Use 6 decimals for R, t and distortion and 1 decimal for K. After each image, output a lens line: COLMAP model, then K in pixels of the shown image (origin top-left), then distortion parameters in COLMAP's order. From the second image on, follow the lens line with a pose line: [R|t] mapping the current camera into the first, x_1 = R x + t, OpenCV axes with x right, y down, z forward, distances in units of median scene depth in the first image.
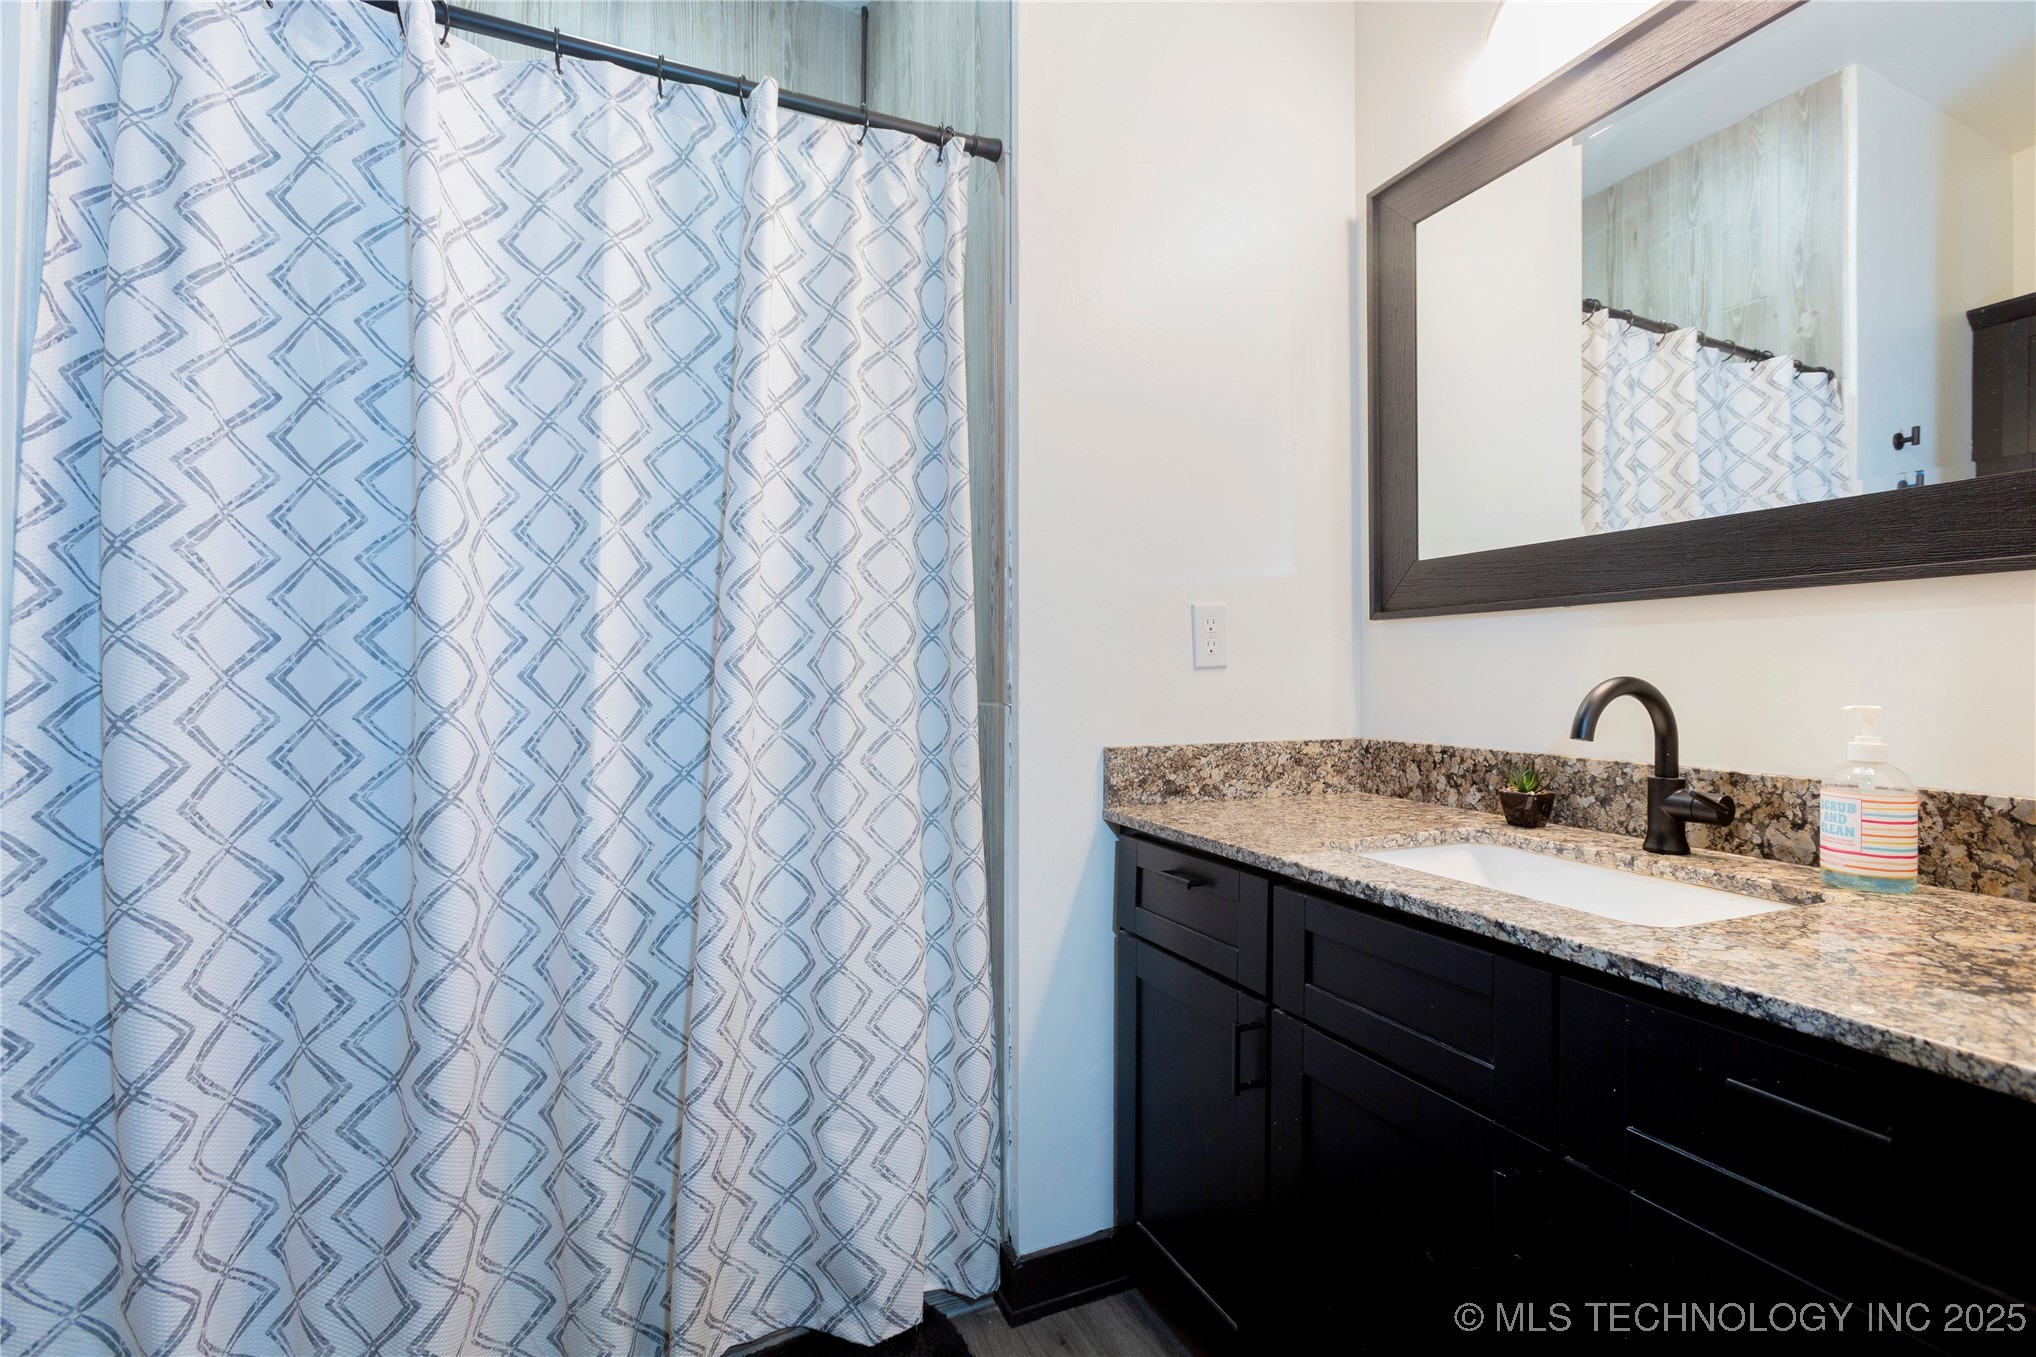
lens RADIAL K [[909.6, 0, 1009.3], [0, 909.6, 673.4], [0, 0, 1]] dist [-0.009366, 0.008065]
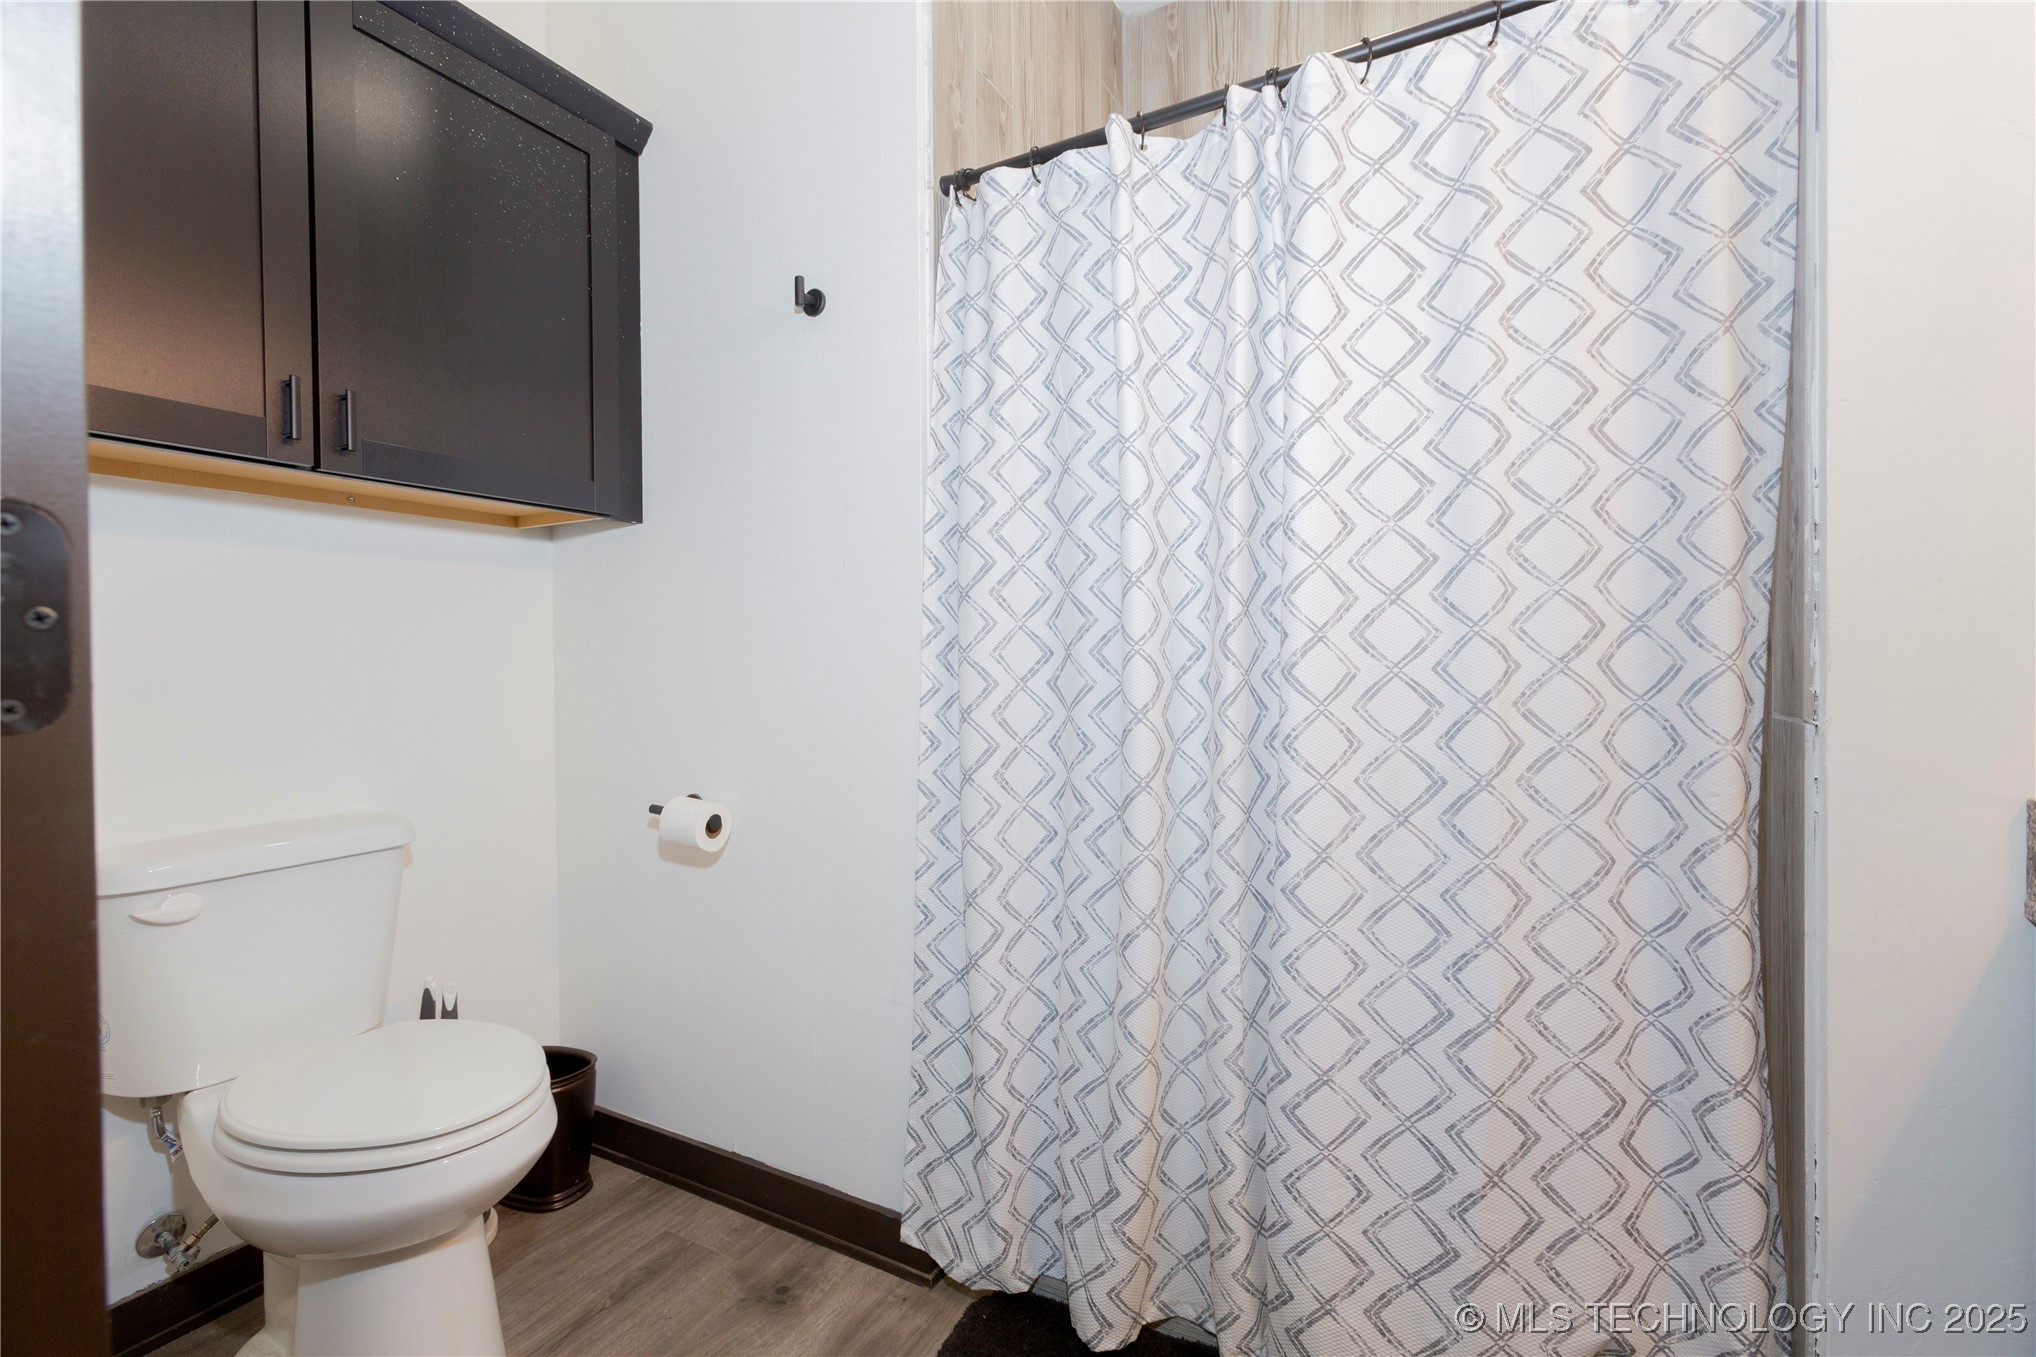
lens RADIAL K [[909.6, 0, 1008.1], [0, 909.6, 674.5], [0, 0, 1]] dist [-0.009366, 0.008065]
pose [[0.599530, 0.000015, -0.800352, 0.244894], [0.016753, 0.999781, 0.012569, -0.026738], [0.800177, -0.020944, 0.599398, 0.151724]]
